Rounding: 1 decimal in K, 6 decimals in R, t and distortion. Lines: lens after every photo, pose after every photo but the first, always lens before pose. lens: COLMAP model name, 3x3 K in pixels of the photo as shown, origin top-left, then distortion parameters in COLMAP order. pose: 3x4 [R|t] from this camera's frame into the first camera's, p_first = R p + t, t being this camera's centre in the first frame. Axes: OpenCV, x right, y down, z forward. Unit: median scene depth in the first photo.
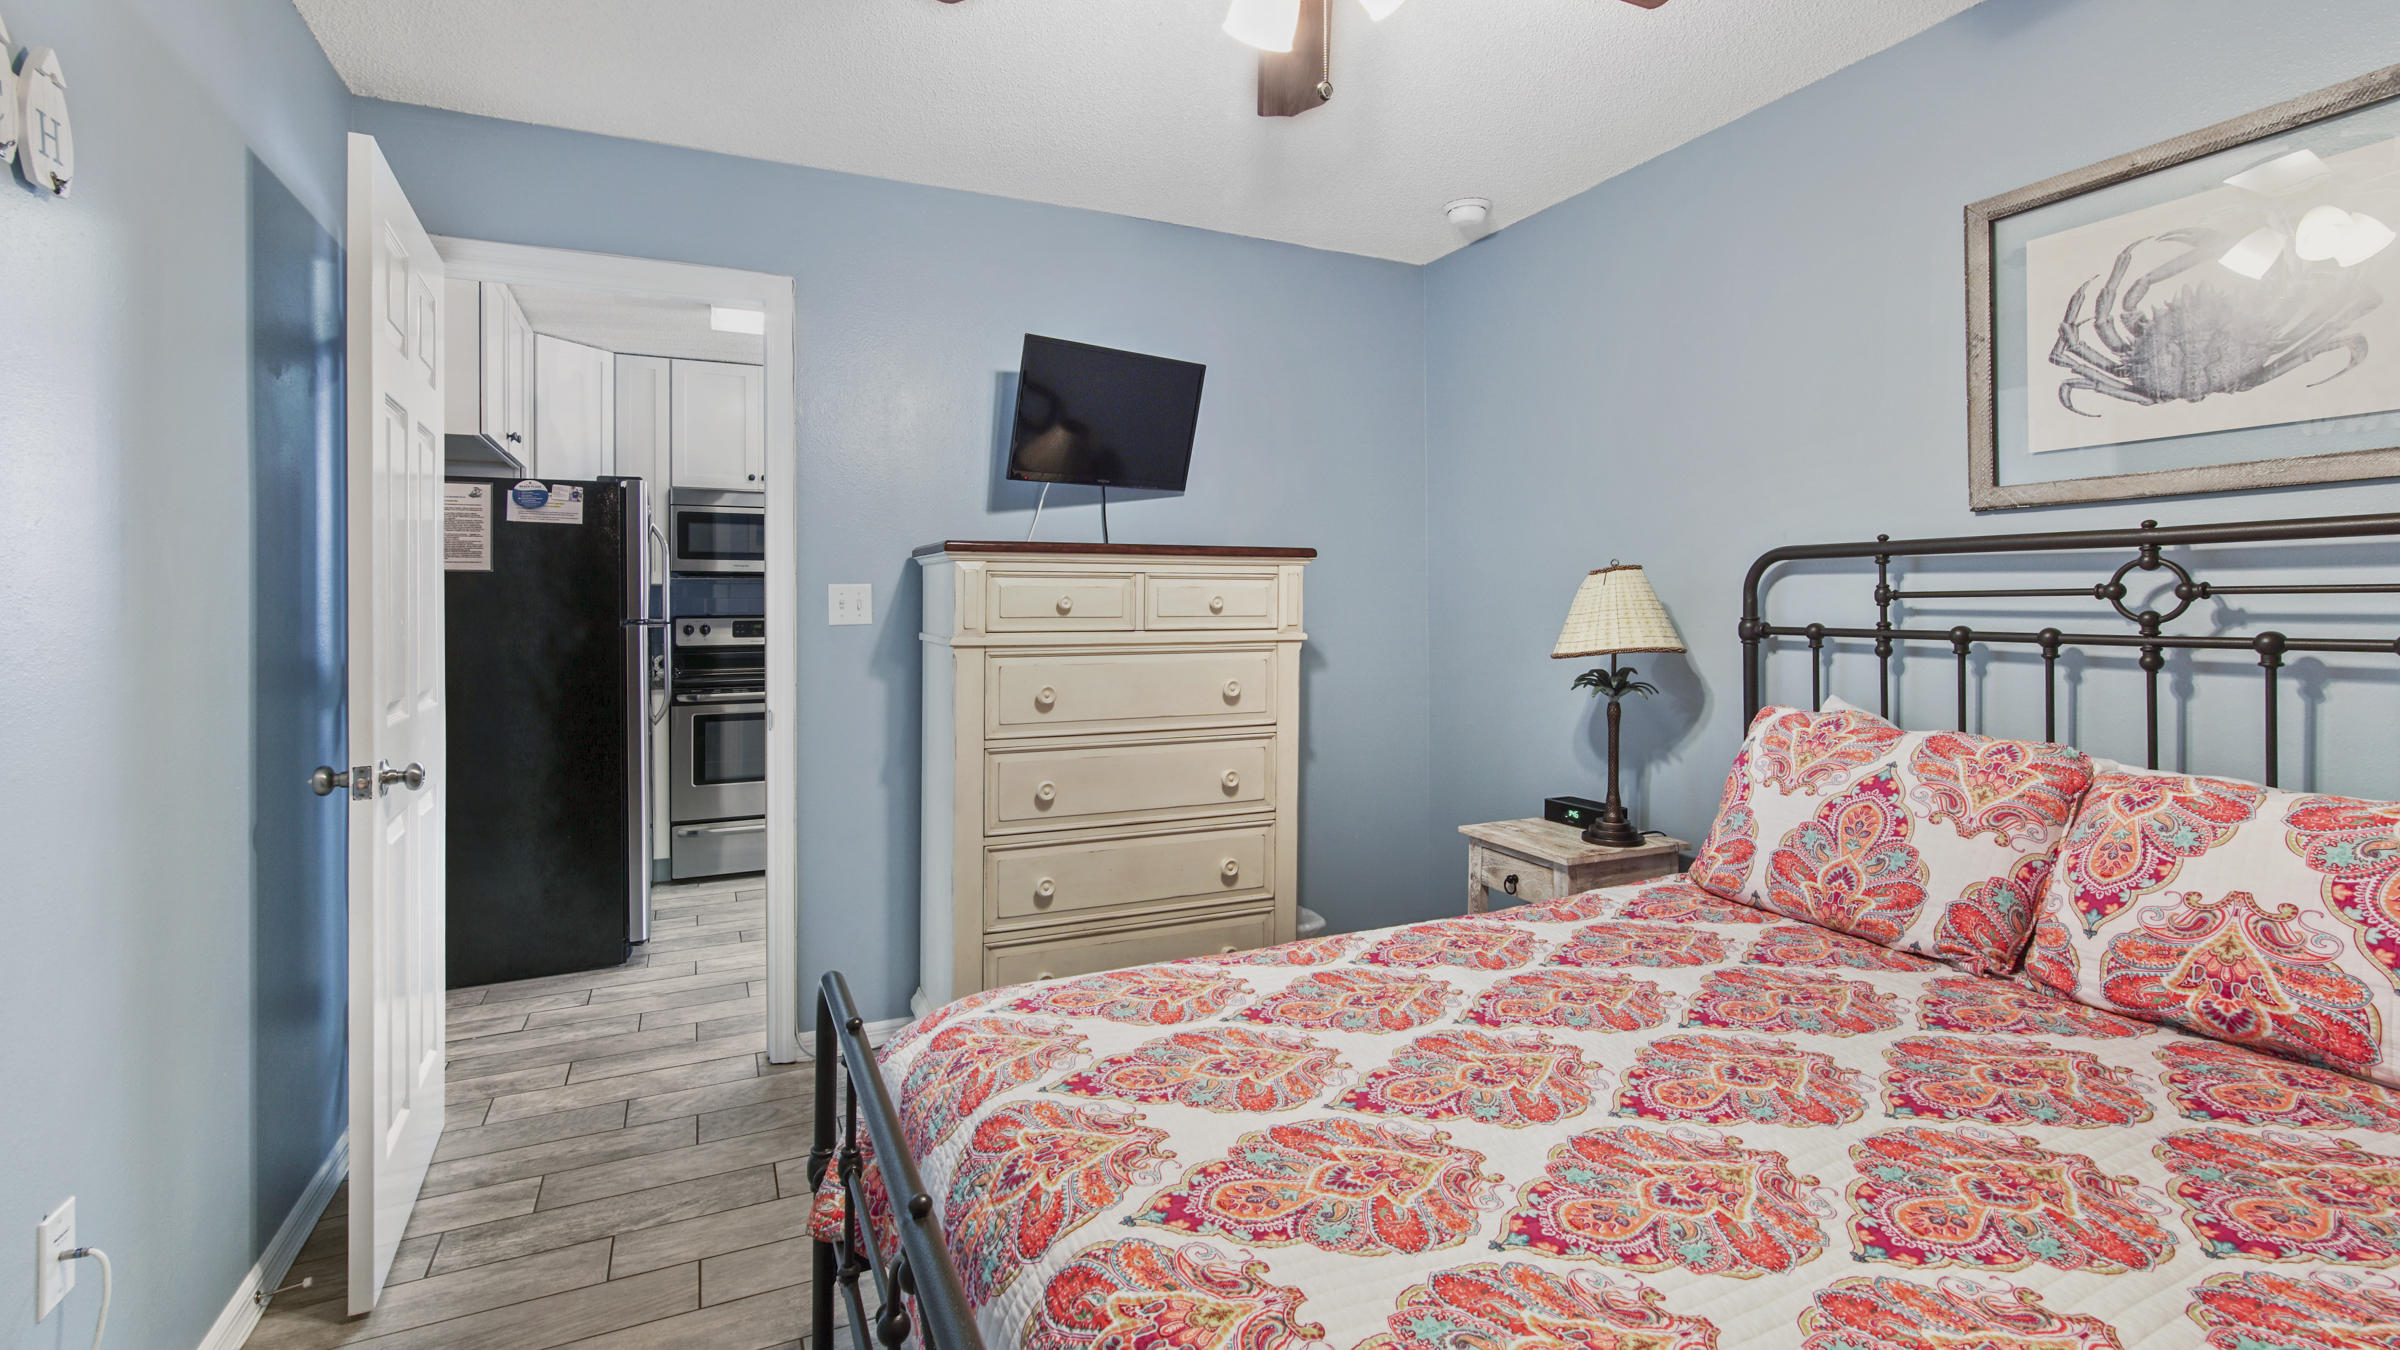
lens RADIAL K [[1095.0, 0, 1231.6], [0, 1095.0, 615.2], [0, 0, 1]] dist [0.000044, 0.001994]
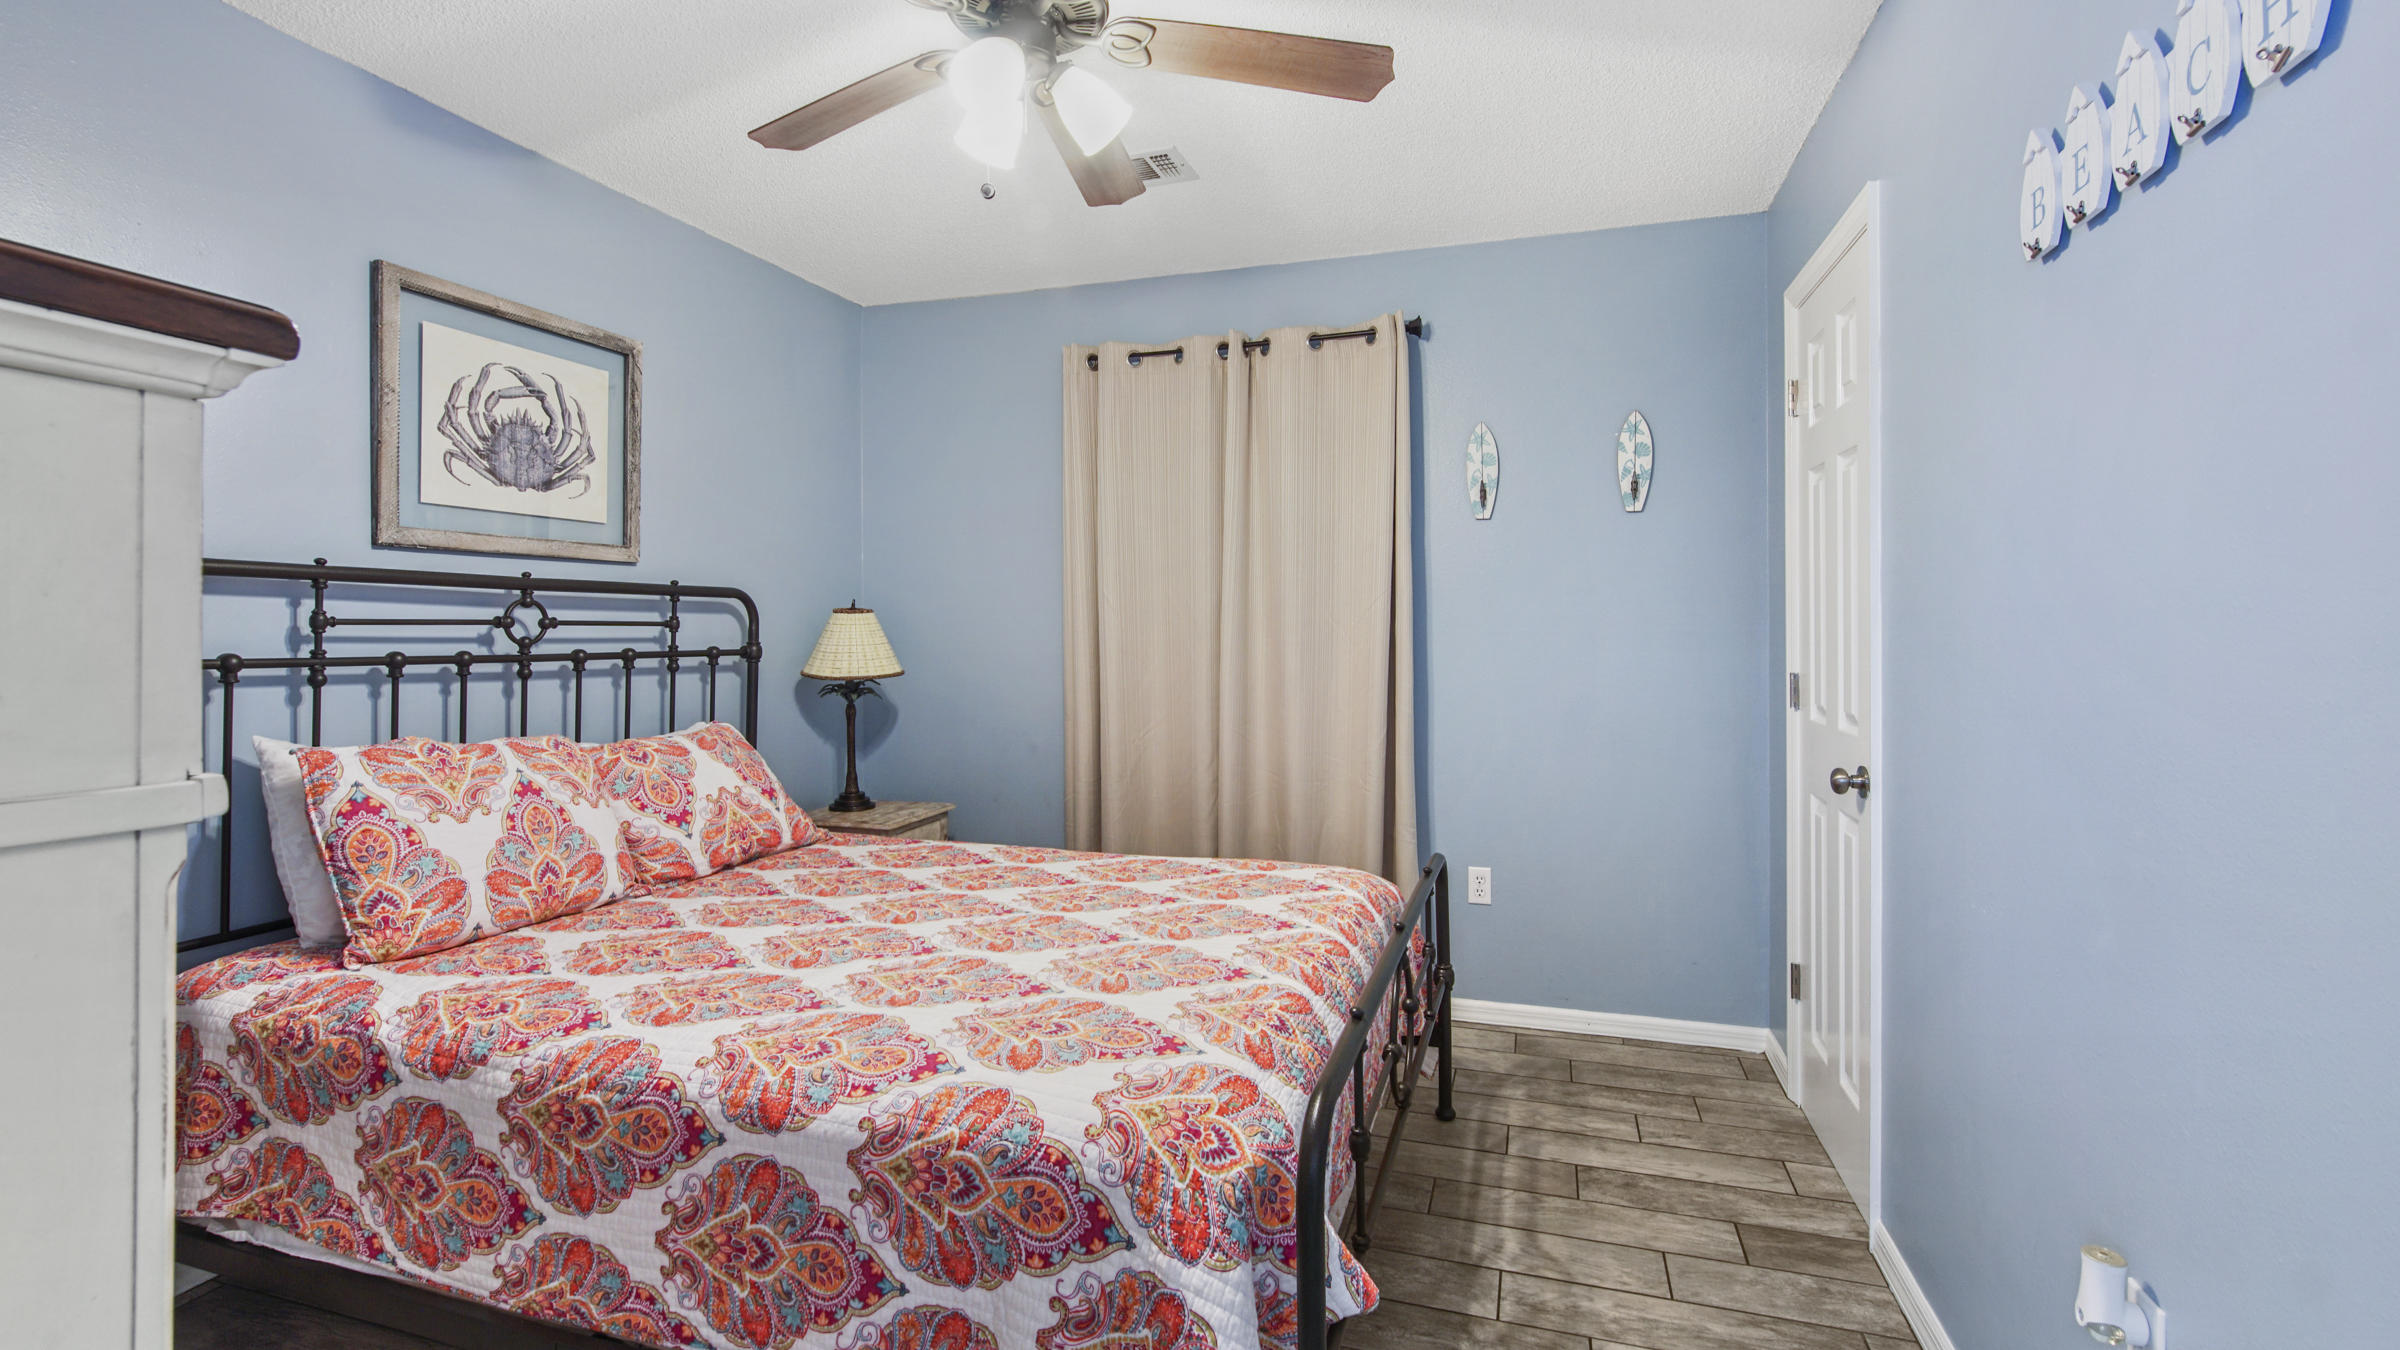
lens RADIAL K [[1094.9, 0, 1202.5], [0, 1094.9, 632.2], [0, 0, 1]] dist [-0.004815, 0.000351]
pose [[-0.726121, 0.002713, 0.687561, -0.733040], [0.008662, 0.999949, 0.005202, -0.009200], [-0.687512, 0.009733, -0.726108, 1.385916]]
